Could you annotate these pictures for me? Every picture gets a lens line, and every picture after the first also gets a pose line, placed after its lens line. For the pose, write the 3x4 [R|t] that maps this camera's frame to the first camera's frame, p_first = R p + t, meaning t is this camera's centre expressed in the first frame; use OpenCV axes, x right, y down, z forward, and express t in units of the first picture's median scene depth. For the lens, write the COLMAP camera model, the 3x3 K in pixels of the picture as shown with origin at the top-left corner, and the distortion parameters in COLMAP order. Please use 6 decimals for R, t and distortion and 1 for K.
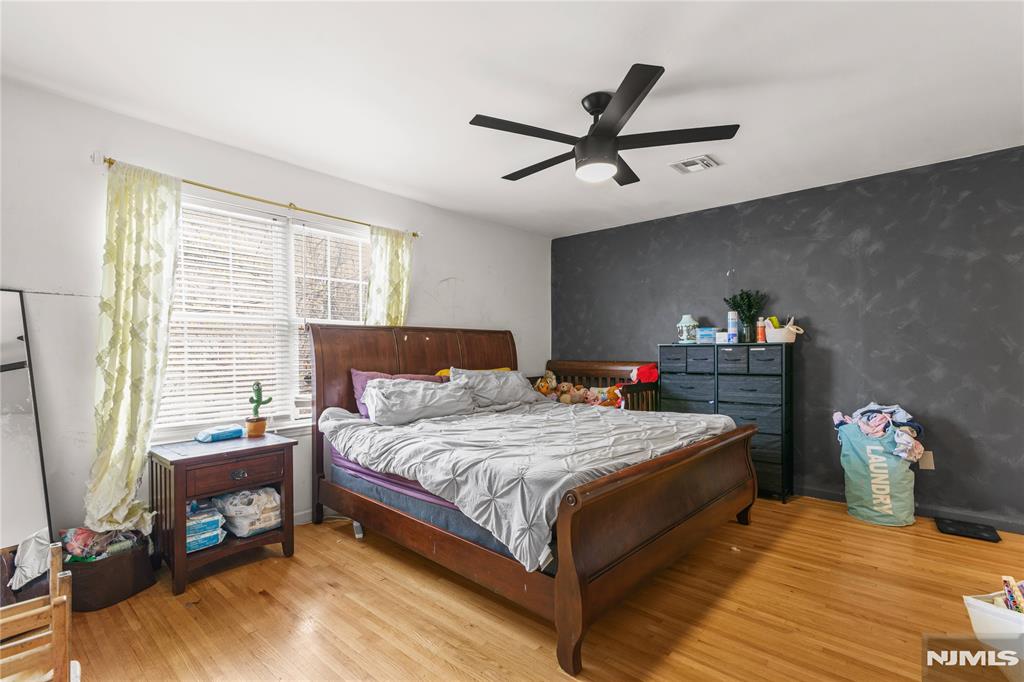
lens RADIAL K [[478.4, 0, 510.9], [0, 478.4, 347.2], [0, 0, 1]] dist [0.007293, -0.000433]
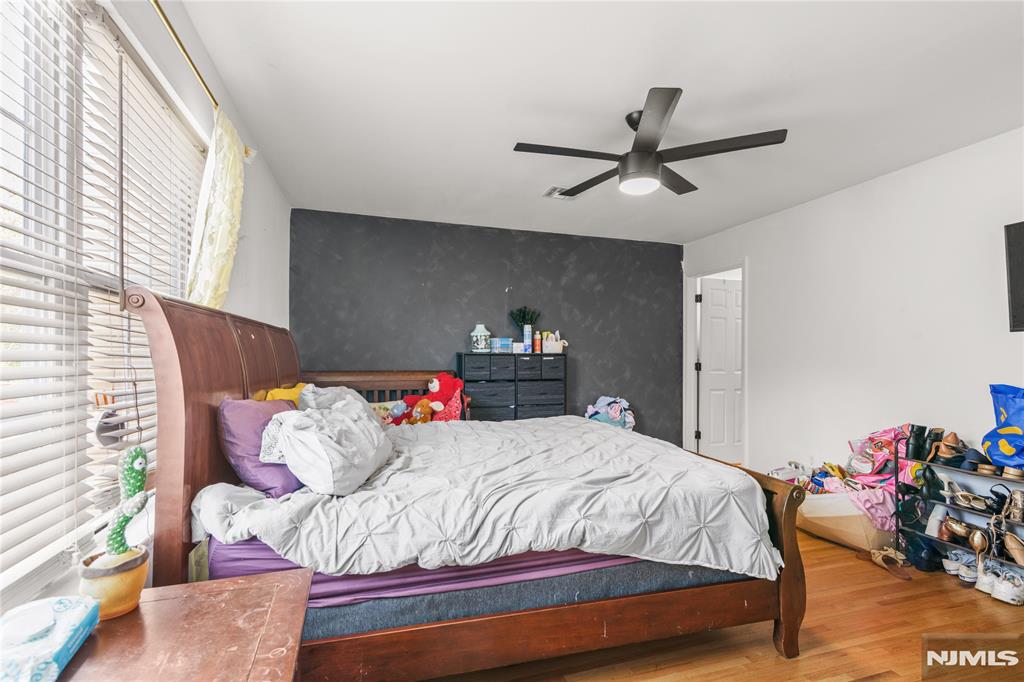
lens RADIAL K [[478.4, 0, 510.9], [0, 478.4, 347.2], [0, 0, 1]] dist [0.007293, -0.000433]
pose [[0.500804, 0.025837, 0.865175, -0.591442], [-0.011689, 0.999665, -0.023087, 0.005604], [-0.865482, 0.001449, 0.500938, 0.513565]]
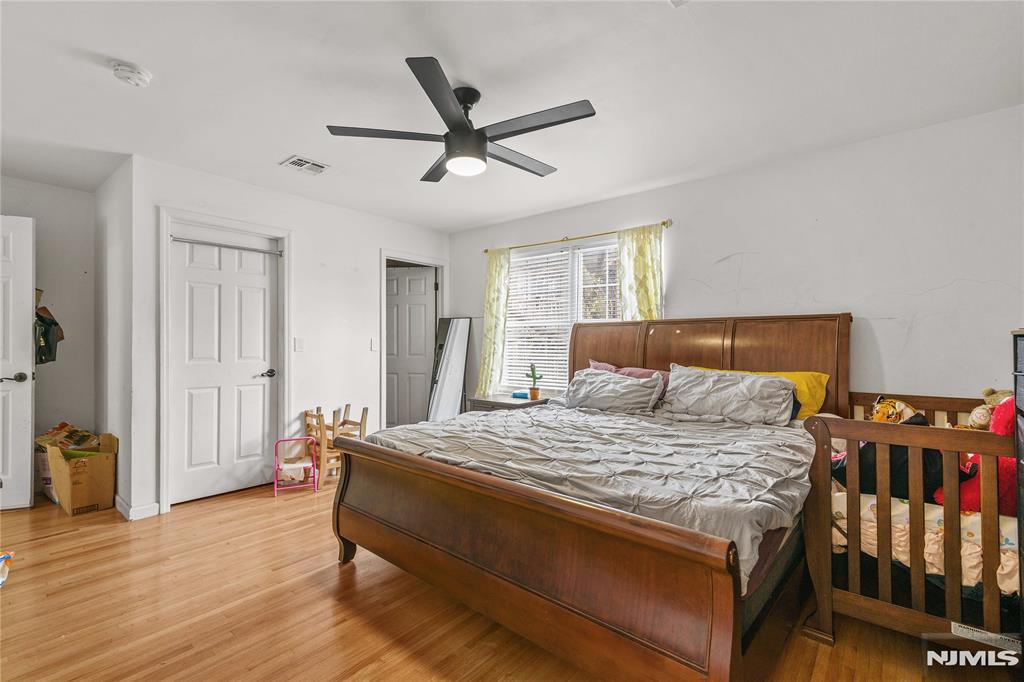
lens RADIAL K [[464.9, 0, 513.1], [0, 464.9, 344.4], [0, 0, 1]] dist [0.014209, 0.000015]
pose [[0.000926, 0.008300, -0.999965, 0.805441], [0.007660, 0.999936, 0.008307, -0.003655], [0.999970, -0.007667, 0.000862, 0.775459]]
